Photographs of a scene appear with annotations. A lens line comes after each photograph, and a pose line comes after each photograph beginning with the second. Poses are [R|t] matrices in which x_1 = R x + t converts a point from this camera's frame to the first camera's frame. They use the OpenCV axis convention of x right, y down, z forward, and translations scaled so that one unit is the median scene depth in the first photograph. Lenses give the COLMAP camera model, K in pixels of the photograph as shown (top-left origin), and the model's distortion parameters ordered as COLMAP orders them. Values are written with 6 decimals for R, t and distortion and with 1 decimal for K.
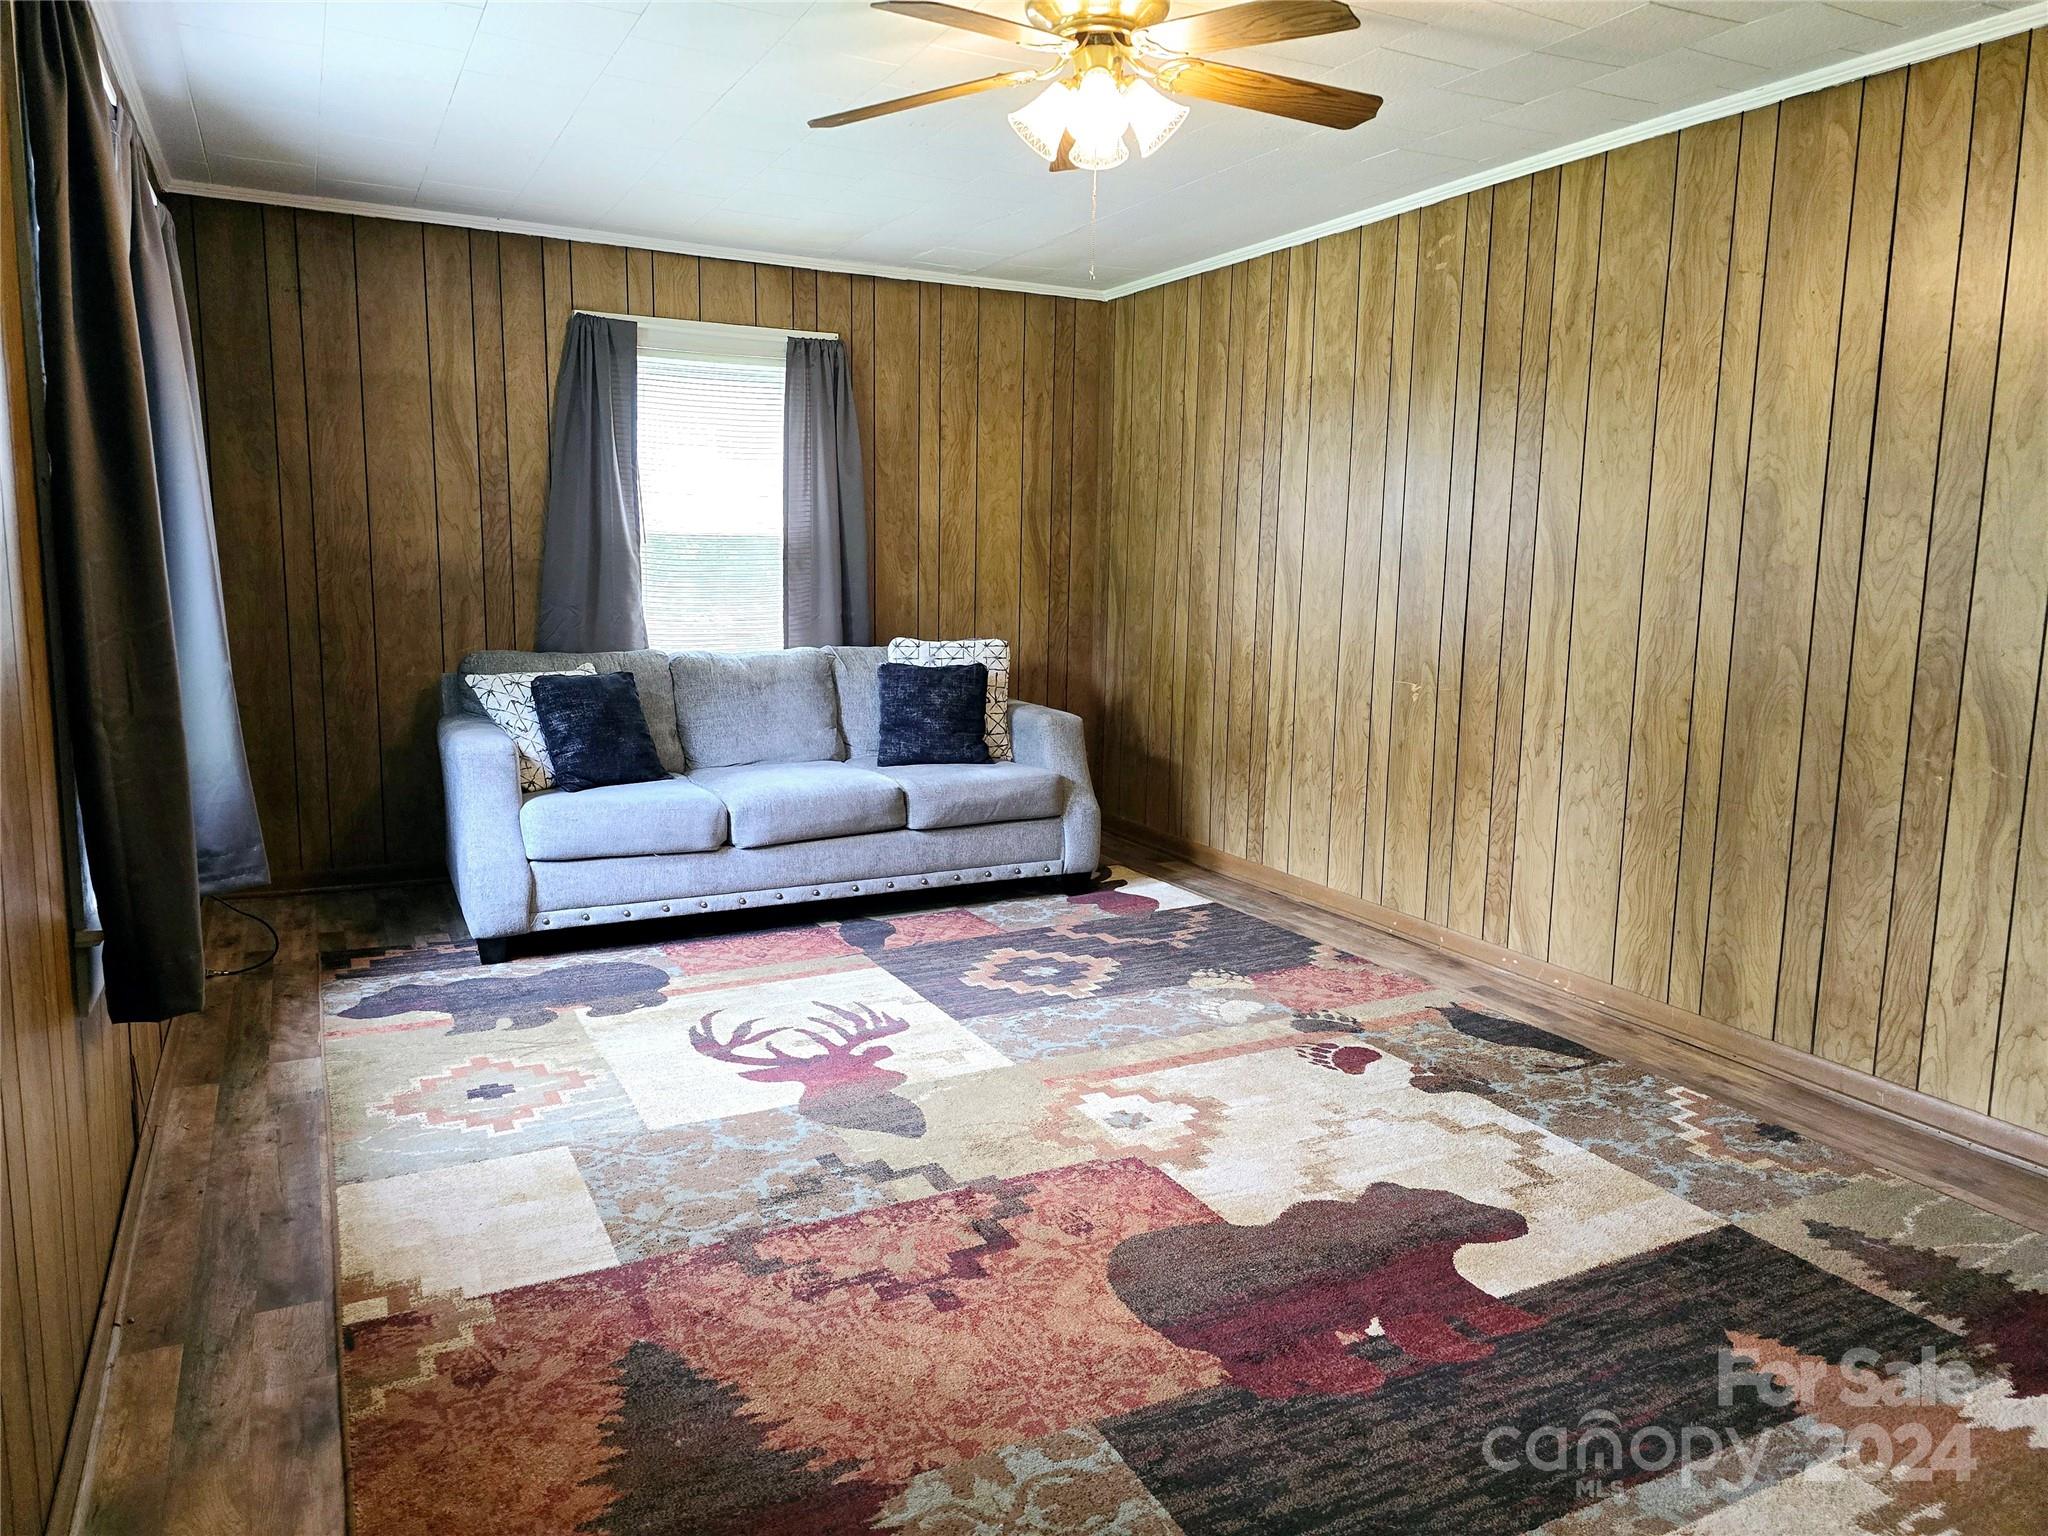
lens RADIAL K [[1368.2, 0, 969.5], [0, 1368.2, 734.6], [0, 0, 1]] dist [0.040970, -0.040407]
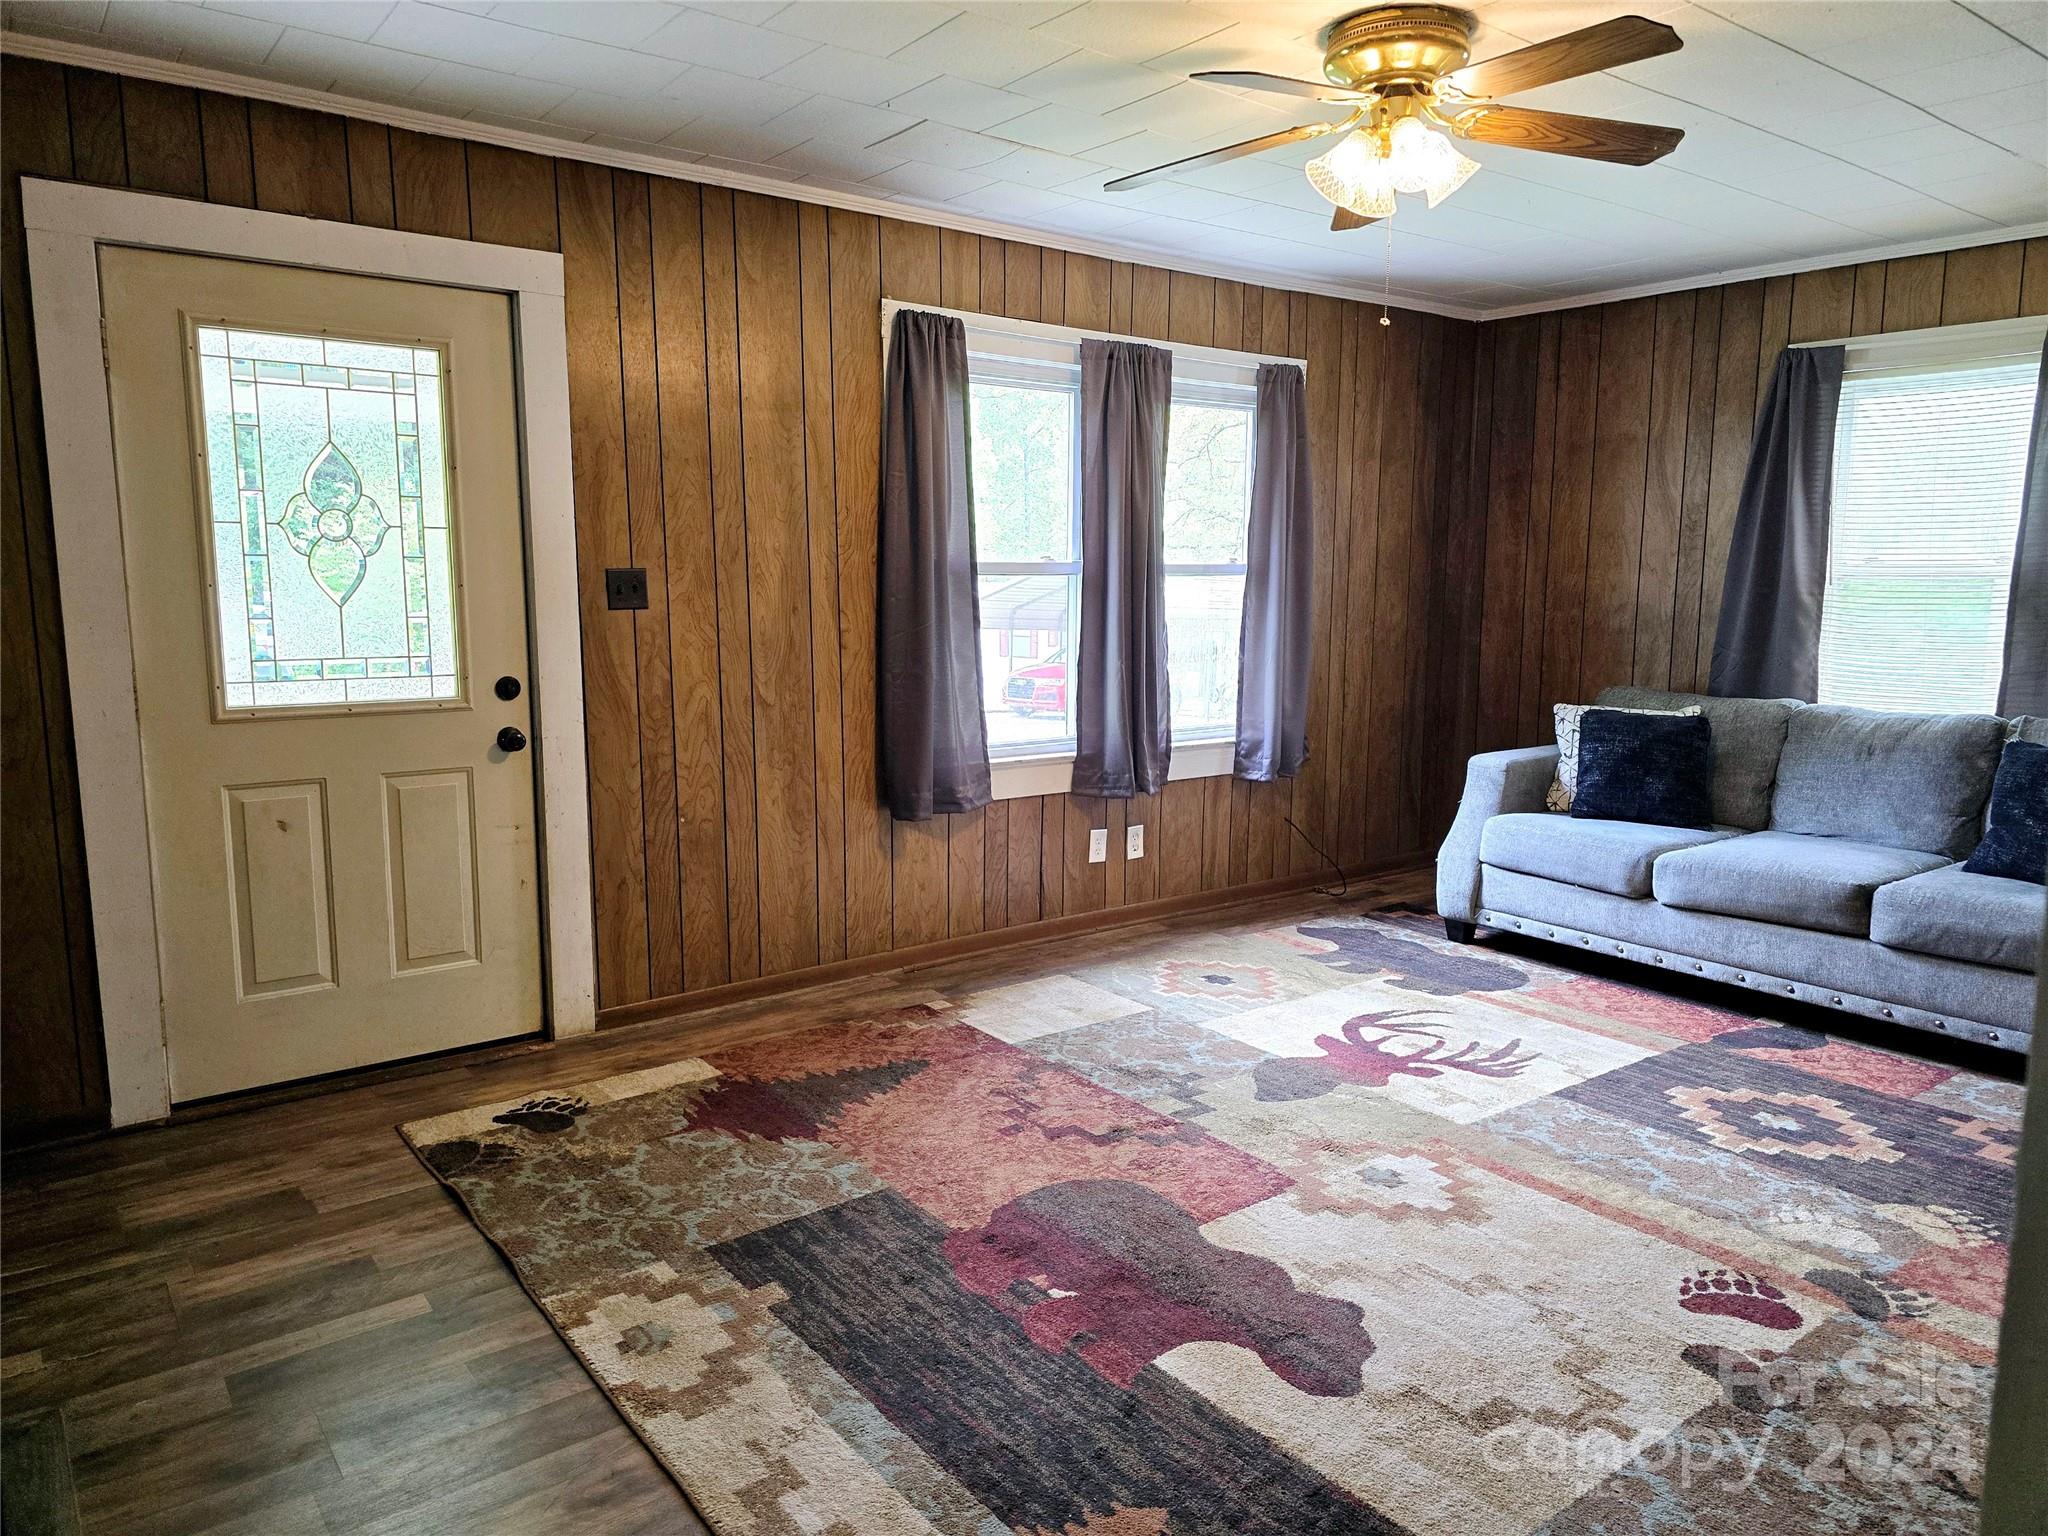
lens RADIAL K [[1368.2, 0, 1023.5], [0, 1368.2, 752.4], [0, 0, 1]] dist [0.040970, -0.040407]
pose [[0.198217, 0.117330, -0.973110, 0.767716], [-0.138241, 0.986232, 0.090753, -0.053724], [0.970360, 0.116535, 0.211708, 0.404722]]
